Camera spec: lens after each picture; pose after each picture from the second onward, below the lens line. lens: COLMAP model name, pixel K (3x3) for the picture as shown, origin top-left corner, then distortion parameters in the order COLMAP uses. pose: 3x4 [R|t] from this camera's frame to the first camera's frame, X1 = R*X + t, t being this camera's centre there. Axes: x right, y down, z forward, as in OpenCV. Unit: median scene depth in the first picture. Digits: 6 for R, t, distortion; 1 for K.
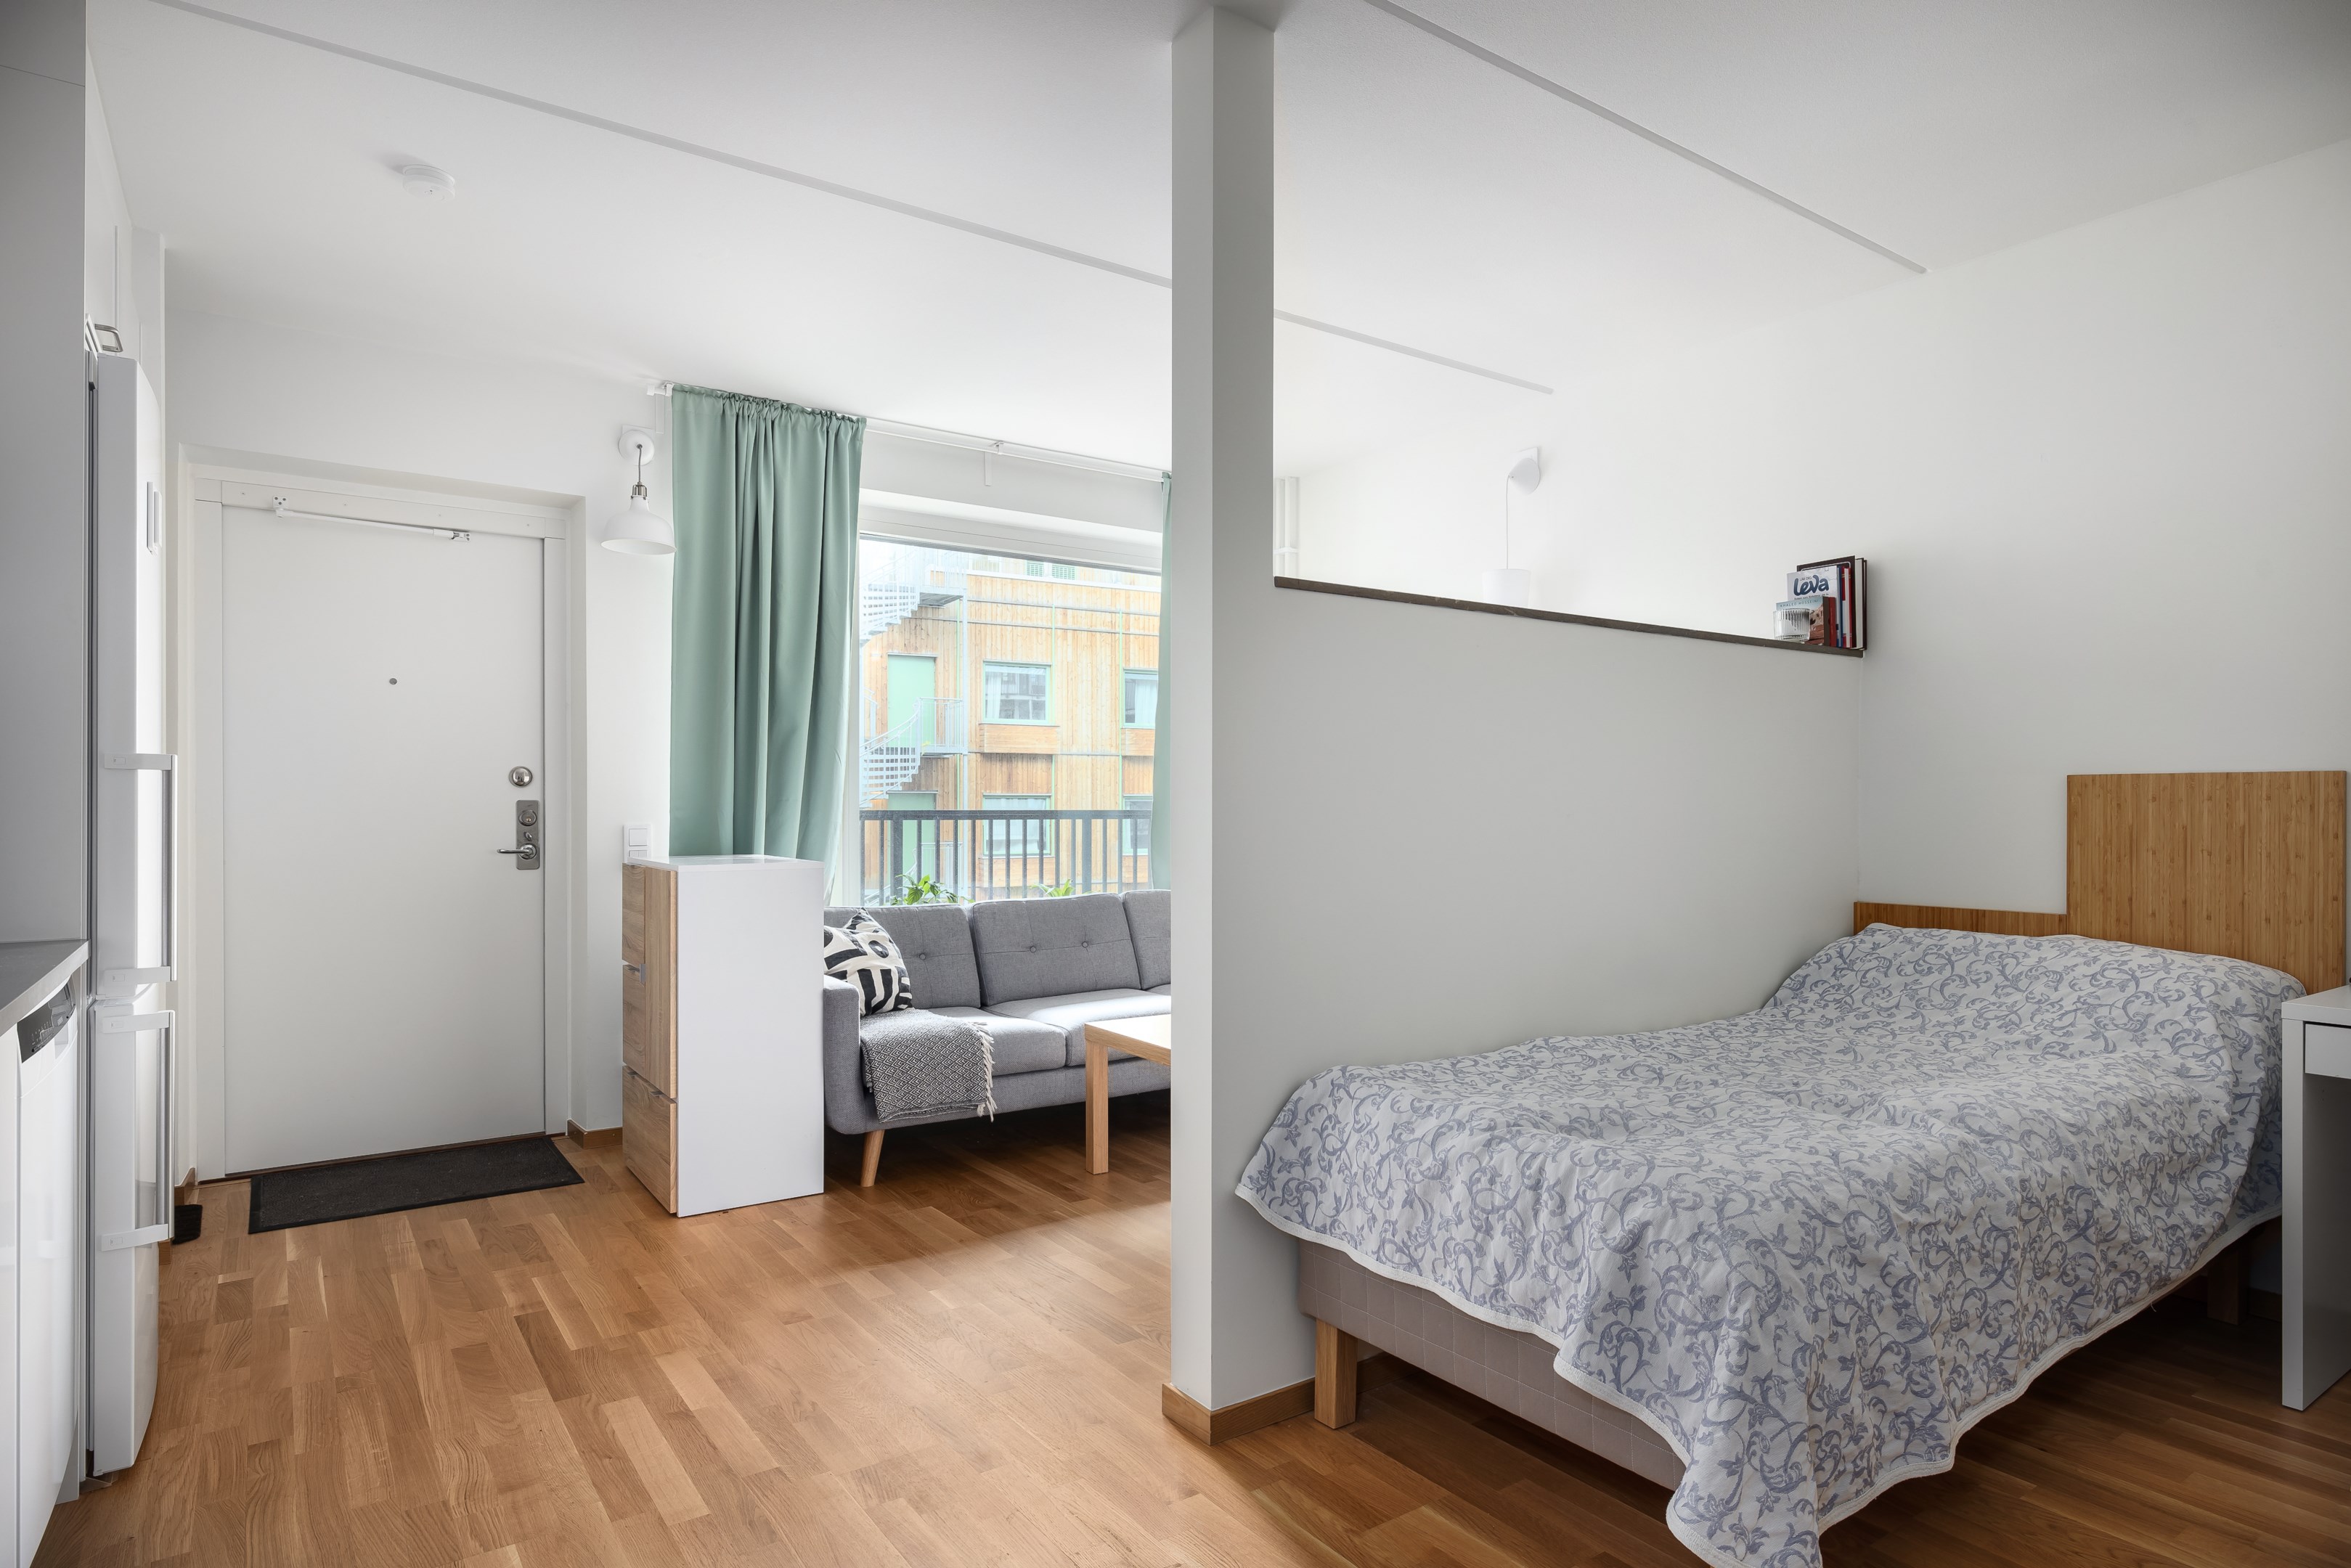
lens RADIAL K [[1312.8, 0, 1161.8], [0, 1312.8, 789.5], [0, 0, 1]] dist [-0.005363, 0.001812]
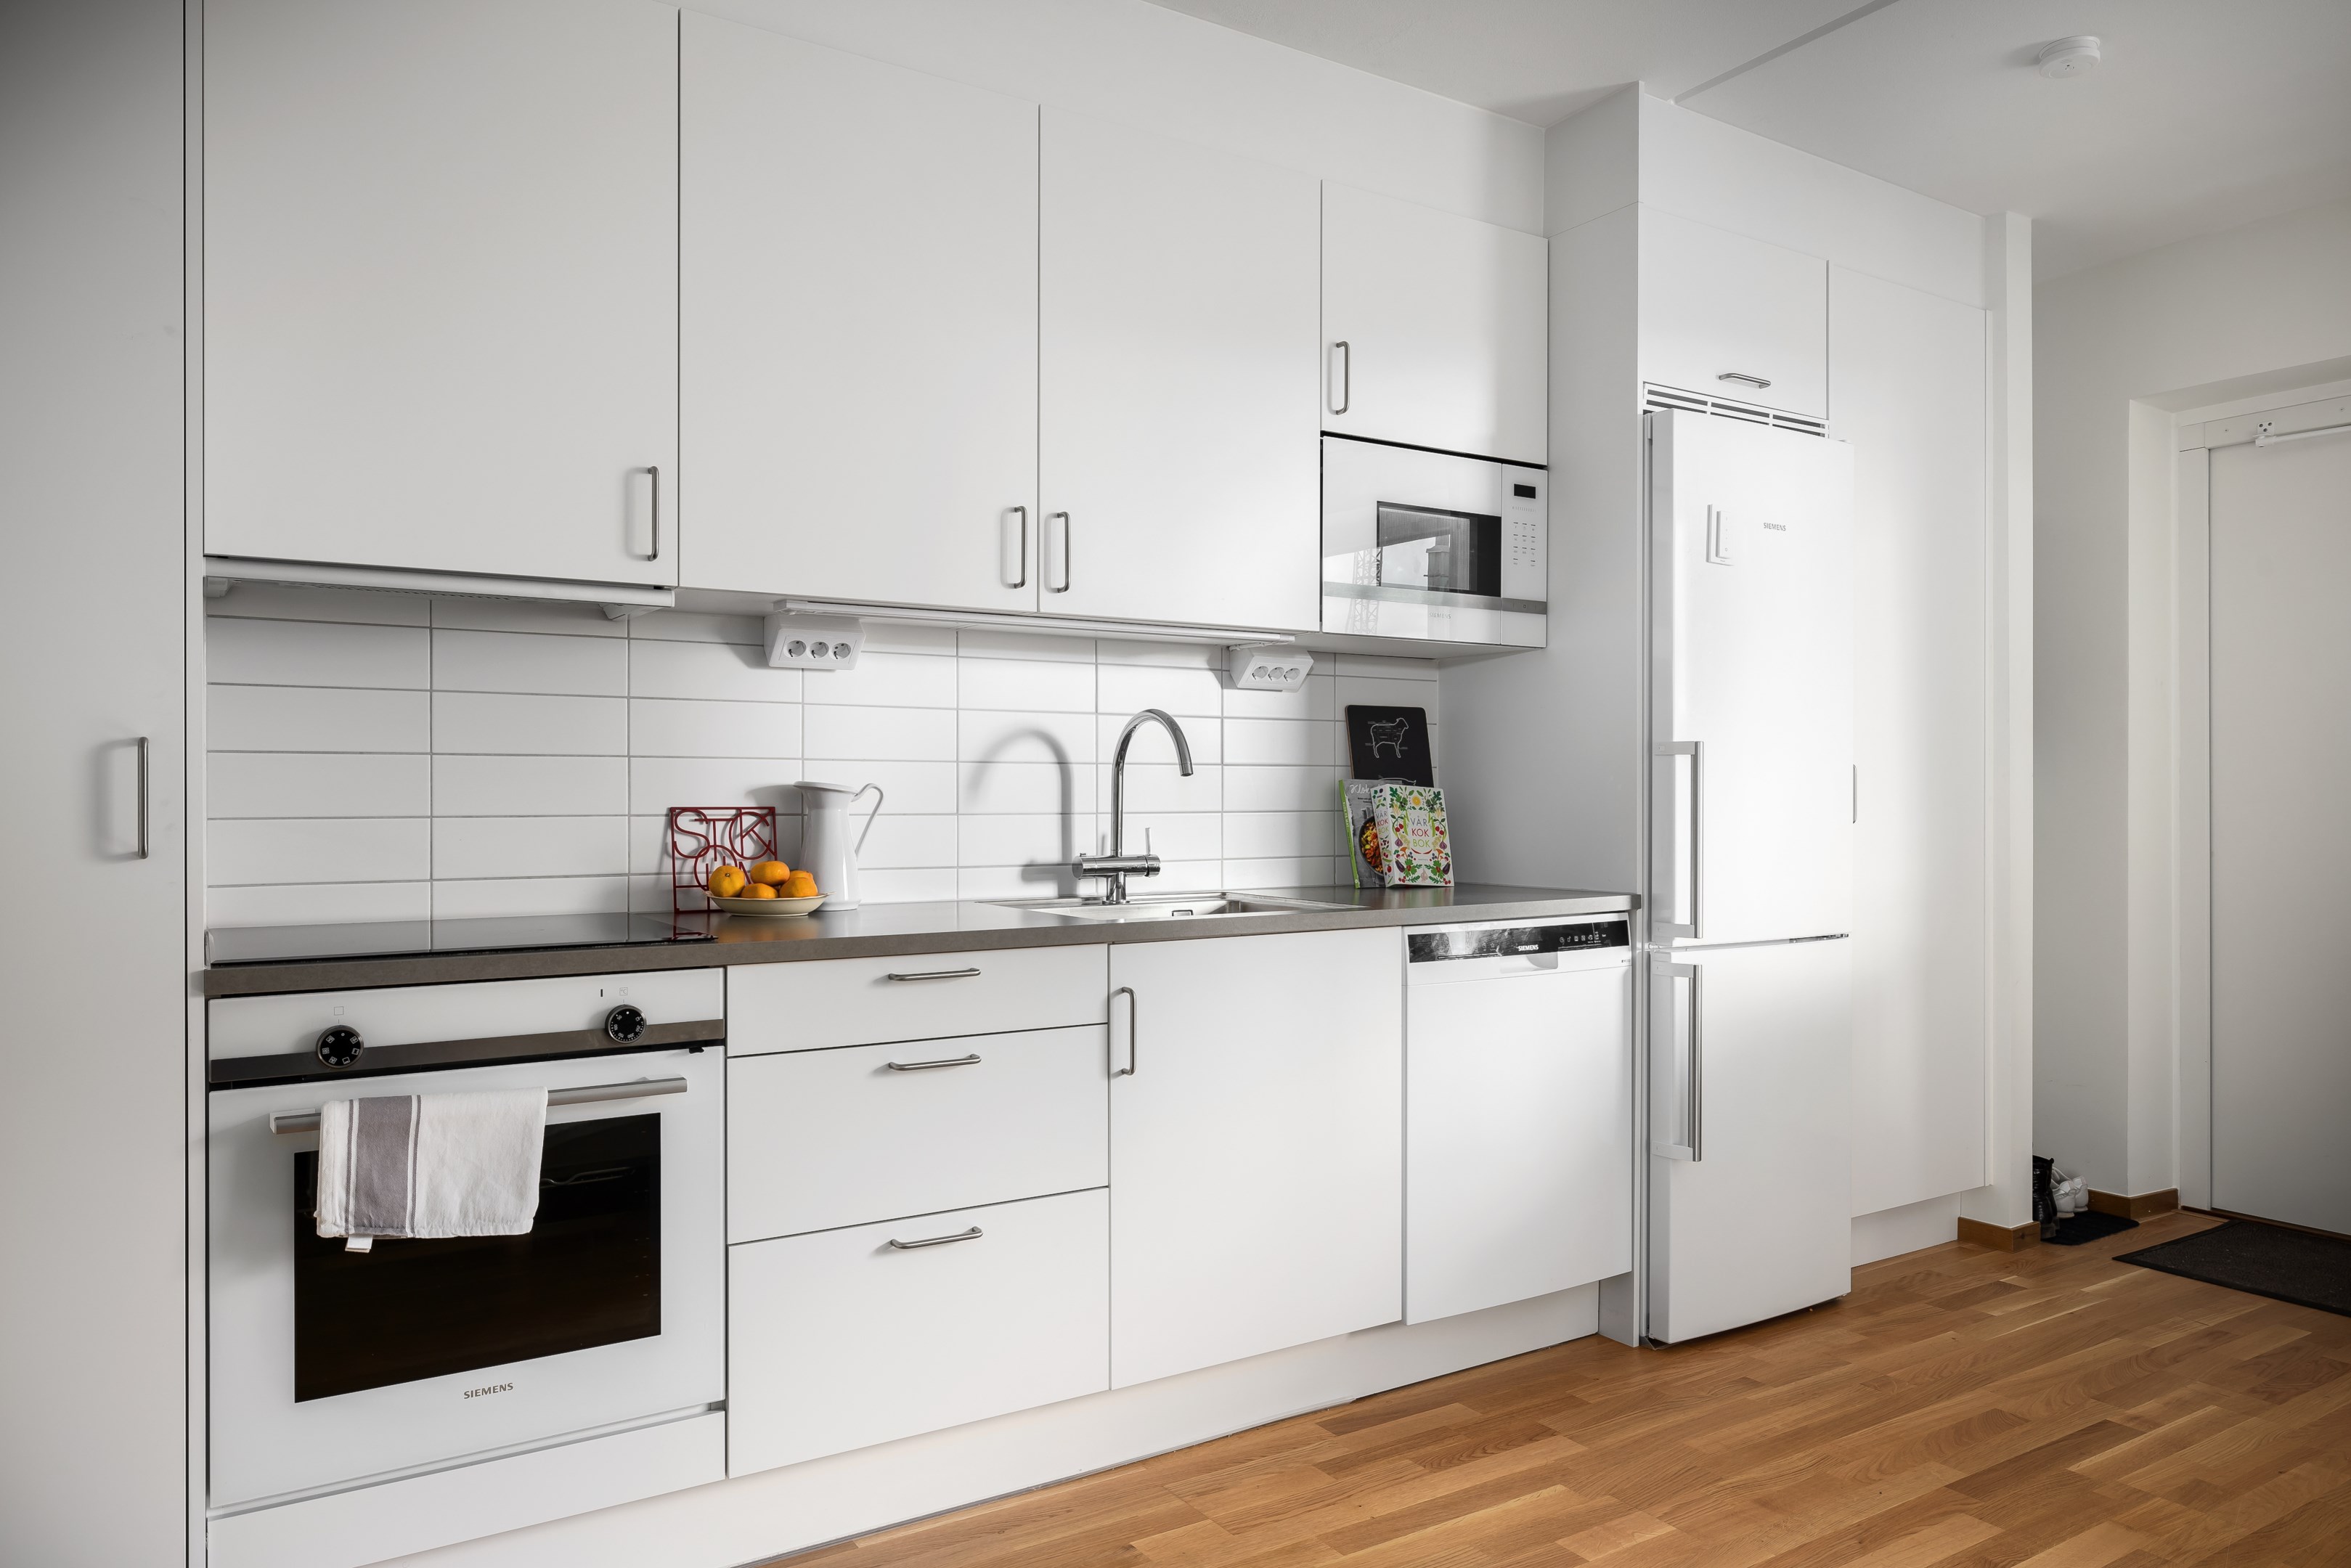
lens RADIAL K [[1548.0, 0, 1176.7], [0, 1548.0, 787.2], [0, 0, 1]] dist [-0.002985, 0.020924]
pose [[-0.026330, 0.001805, -0.999652, 0.482792], [0.006096, 0.999980, 0.001645, 0.006832], [0.999635, -0.006050, -0.026341, 0.458625]]
